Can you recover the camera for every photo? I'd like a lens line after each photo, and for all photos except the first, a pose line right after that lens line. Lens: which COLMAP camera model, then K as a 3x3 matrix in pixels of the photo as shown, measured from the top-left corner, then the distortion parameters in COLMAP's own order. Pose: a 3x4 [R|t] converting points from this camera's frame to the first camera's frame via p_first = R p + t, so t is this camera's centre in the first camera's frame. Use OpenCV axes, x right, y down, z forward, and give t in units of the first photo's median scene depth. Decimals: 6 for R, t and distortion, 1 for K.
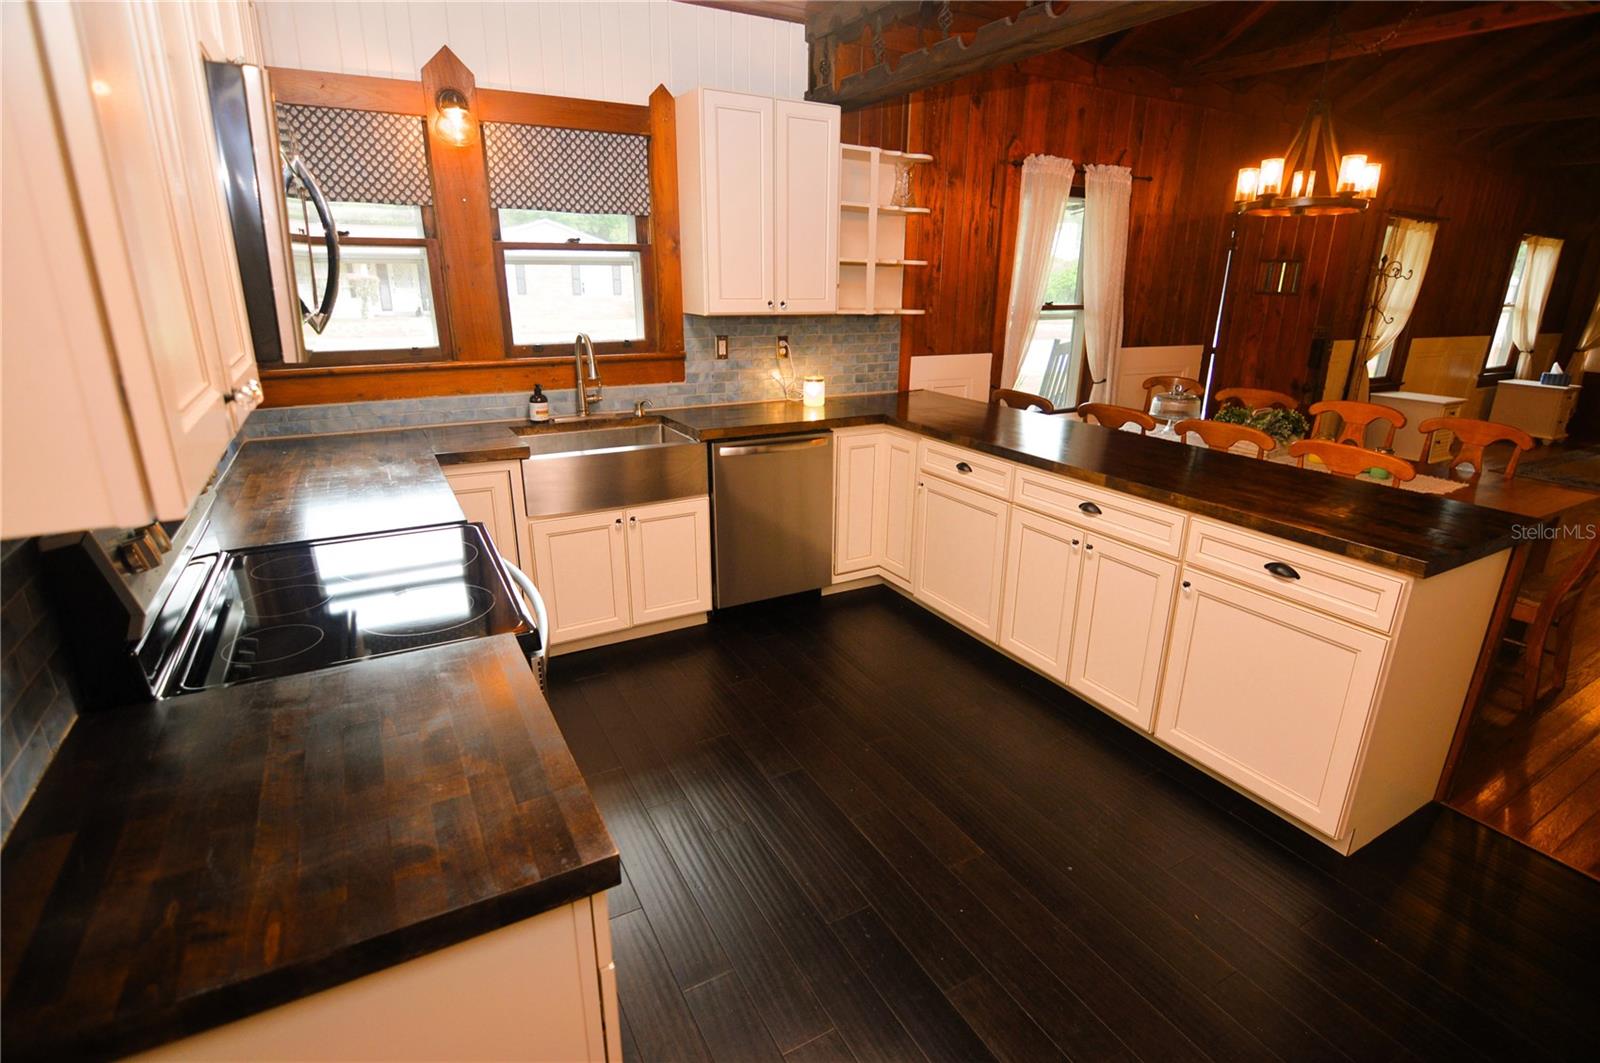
lens RADIAL K [[778.9, 0, 796.3], [0, 778.9, 526.5], [0, 0, 1]] dist [-0.005562, -0.002458]
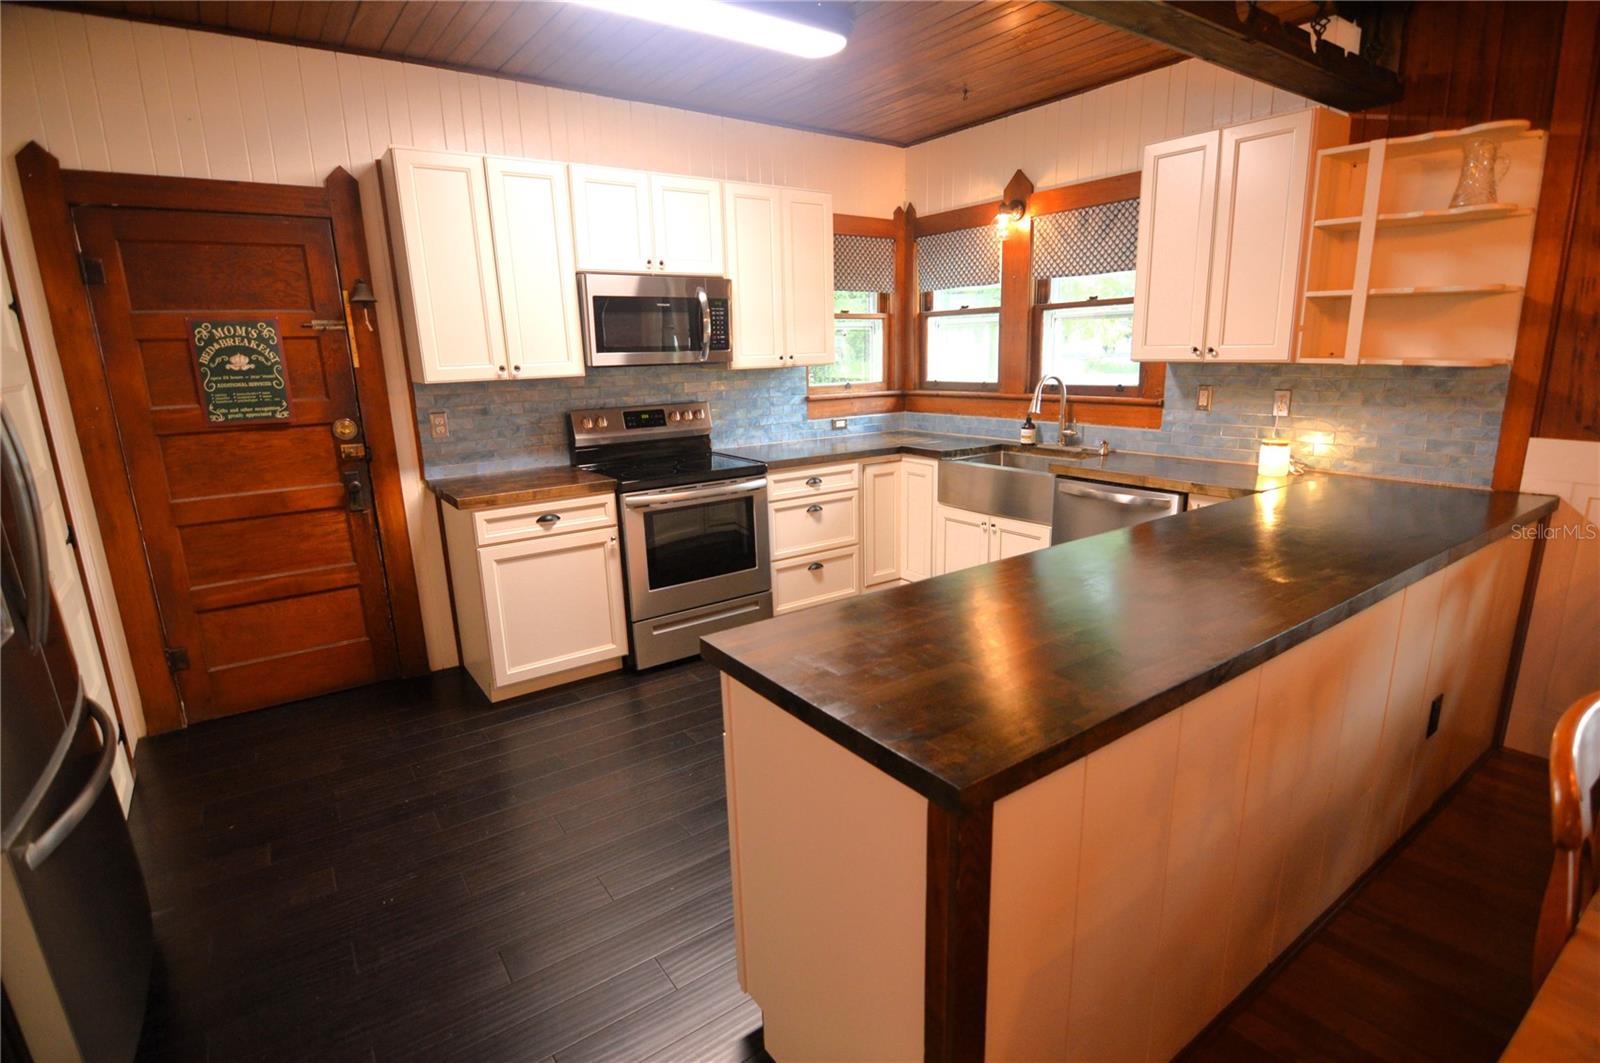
lens RADIAL K [[778.9, 0, 795.5], [0, 778.9, 528.8], [0, 0, 1]] dist [-0.005562, -0.002458]
pose [[0.109413, 0.223914, -0.968448, 0.803399], [-0.265008, 0.945603, 0.188692, -0.131406], [0.958018, 0.236001, 0.162801, 0.429158]]
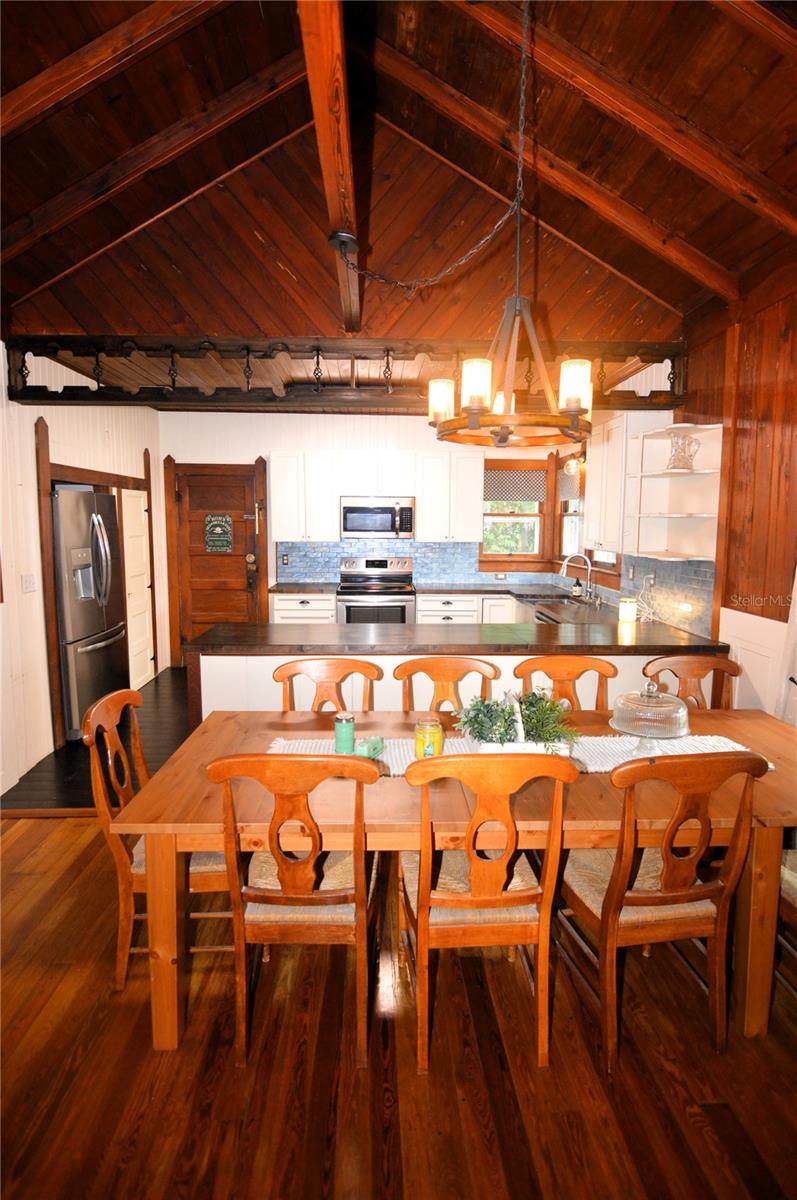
lens RADIAL K [[584.2, 0, 394.7], [0, 584.2, 595.7], [0, 0, 1]] dist [-0.005562, -0.002458]
pose [[-0.458864, 0.106485, -0.882102, 1.140270], [-0.263907, 0.931654, 0.249749, -0.358269], [0.848408, 0.347394, -0.399400, 1.104214]]
